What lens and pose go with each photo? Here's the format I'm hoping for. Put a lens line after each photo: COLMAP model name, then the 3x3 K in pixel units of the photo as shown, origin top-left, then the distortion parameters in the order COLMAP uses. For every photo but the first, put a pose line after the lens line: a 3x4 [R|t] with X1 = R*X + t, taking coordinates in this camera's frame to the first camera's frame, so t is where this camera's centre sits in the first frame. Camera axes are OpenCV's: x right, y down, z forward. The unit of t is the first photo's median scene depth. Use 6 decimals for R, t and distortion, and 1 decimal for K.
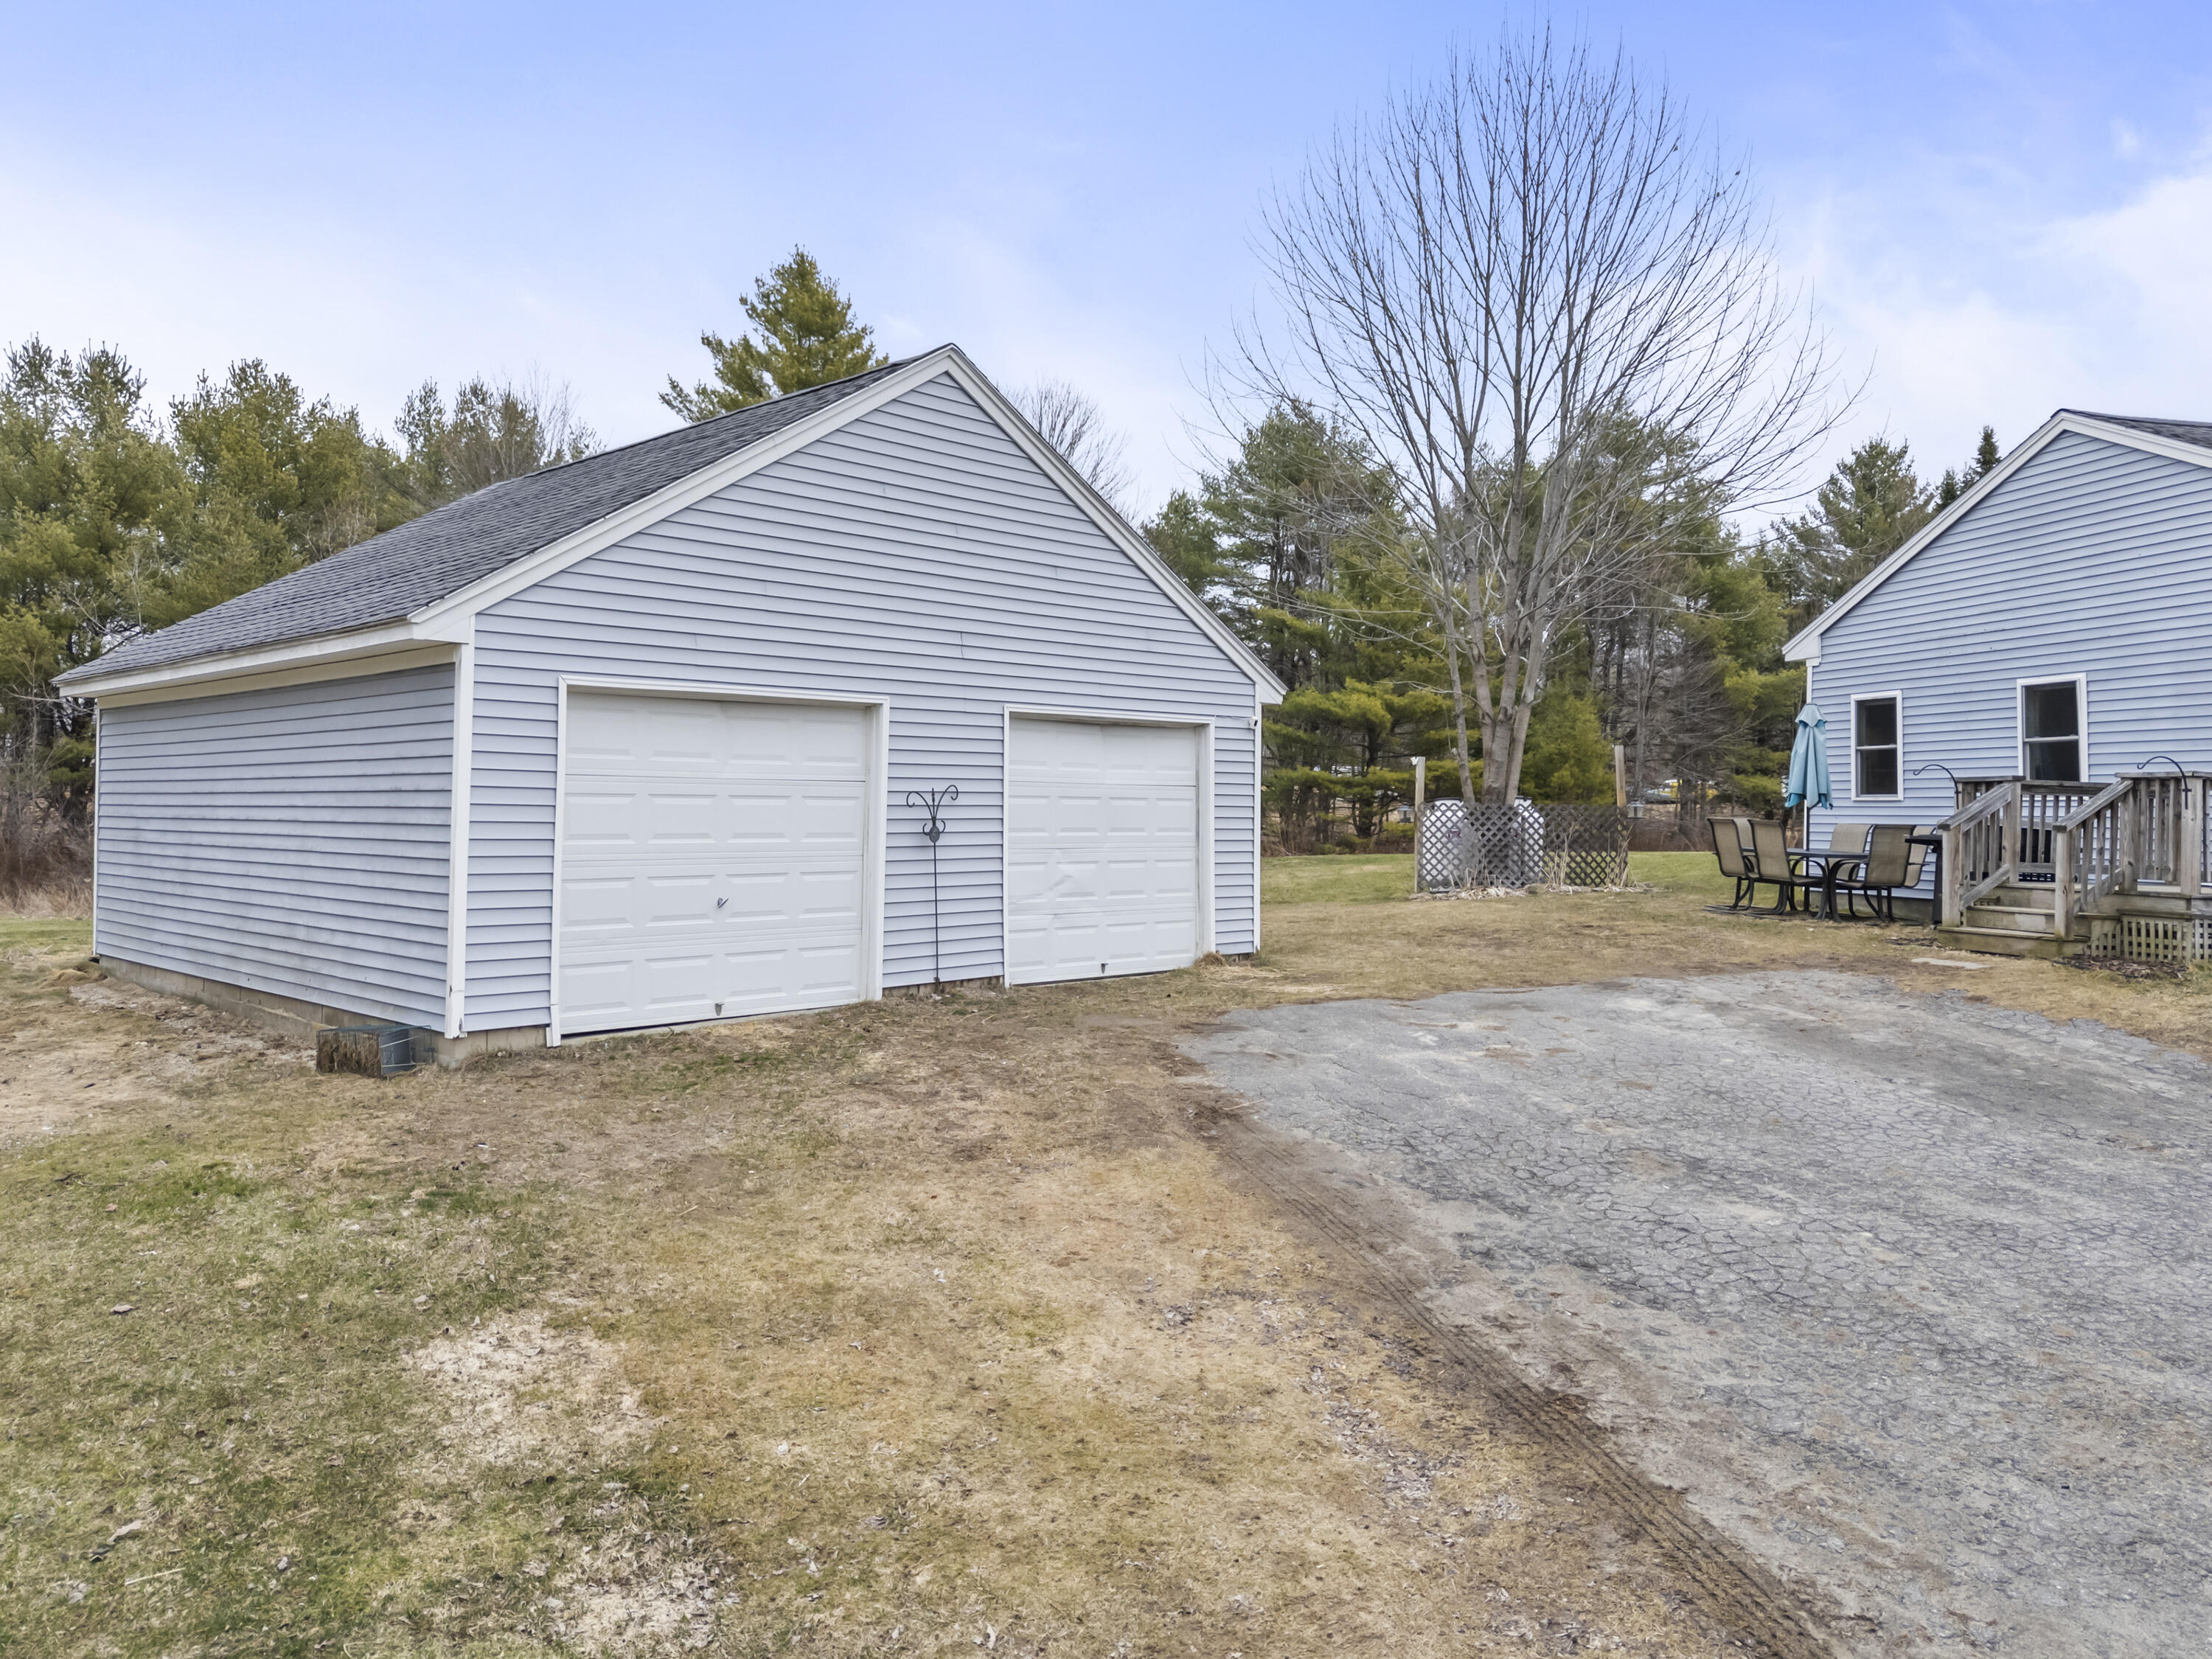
lens RADIAL K [[1619.3, 0, 1097.8], [0, 1619.3, 808.4], [0, 0, 1]] dist [0.071014, -0.052928]
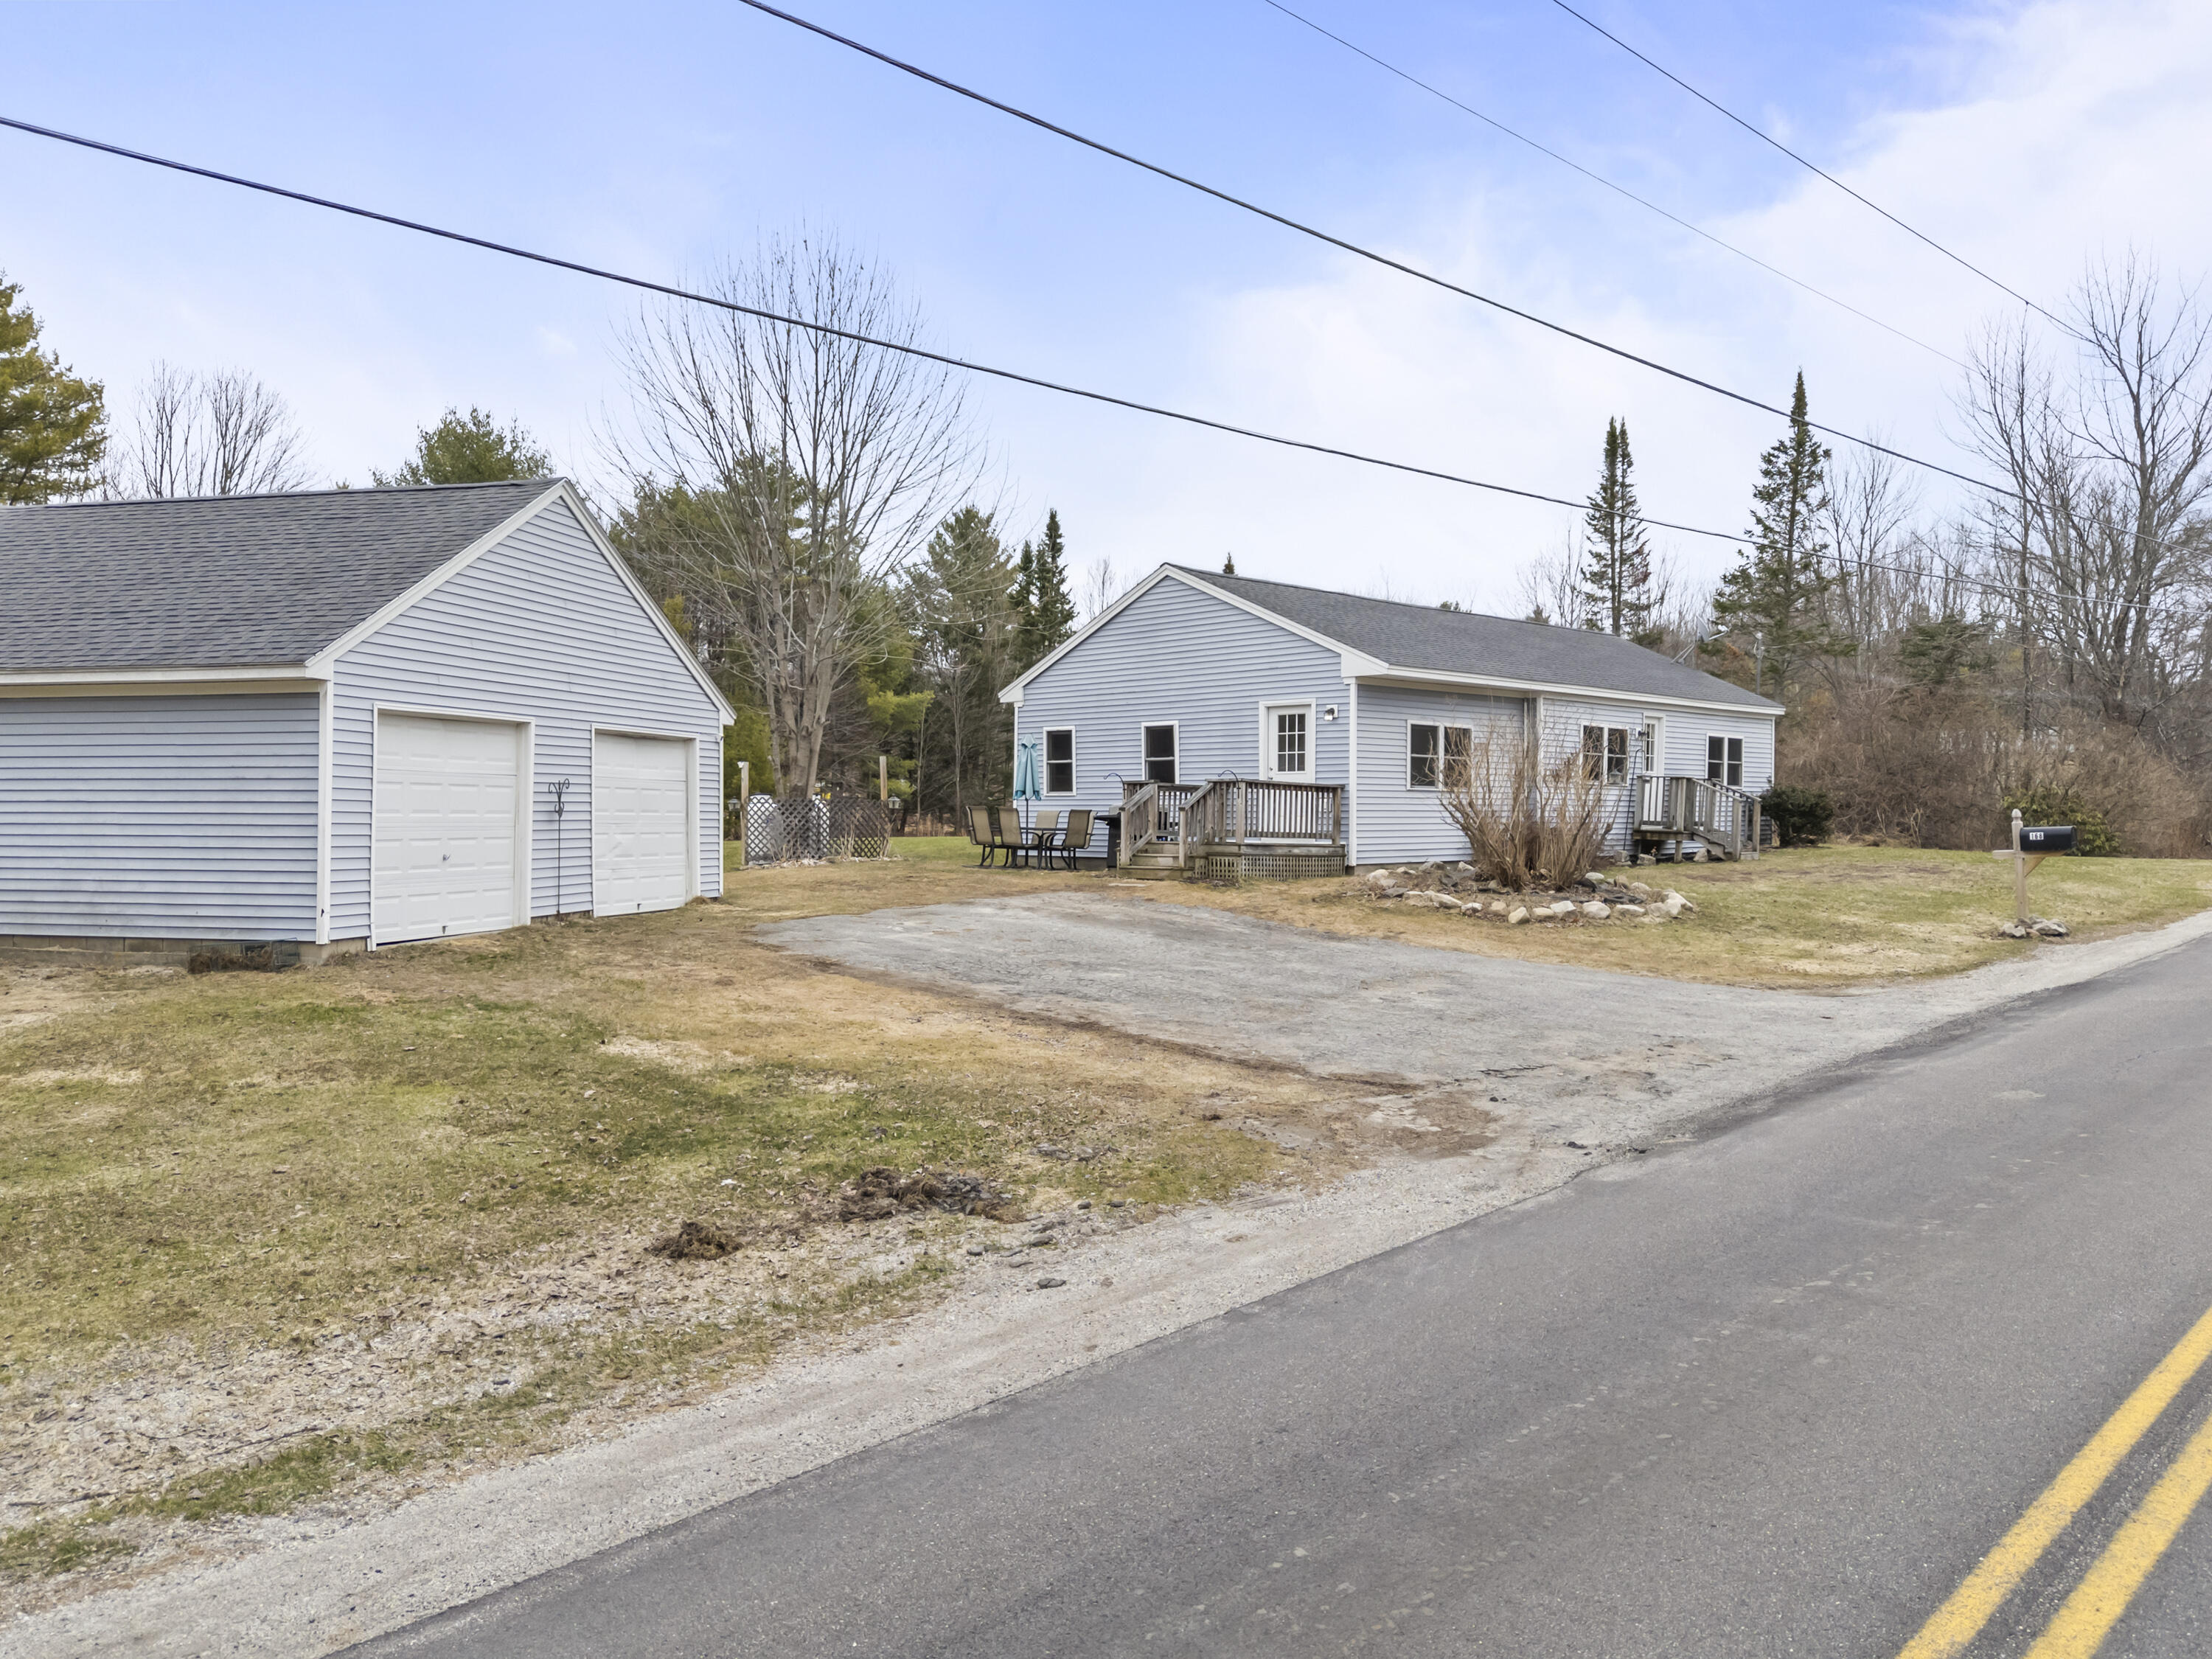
lens RADIAL K [[1619.3, 0, 1101.1], [0, 1619.3, 818.7], [0, 0, 1]] dist [0.071014, -0.052928]
pose [[0.854294, -0.003290, 0.519780, -0.379497], [0.000910, 0.999988, 0.004834, 0.012824], [-0.519790, -0.003657, 0.854286, -0.435351]]
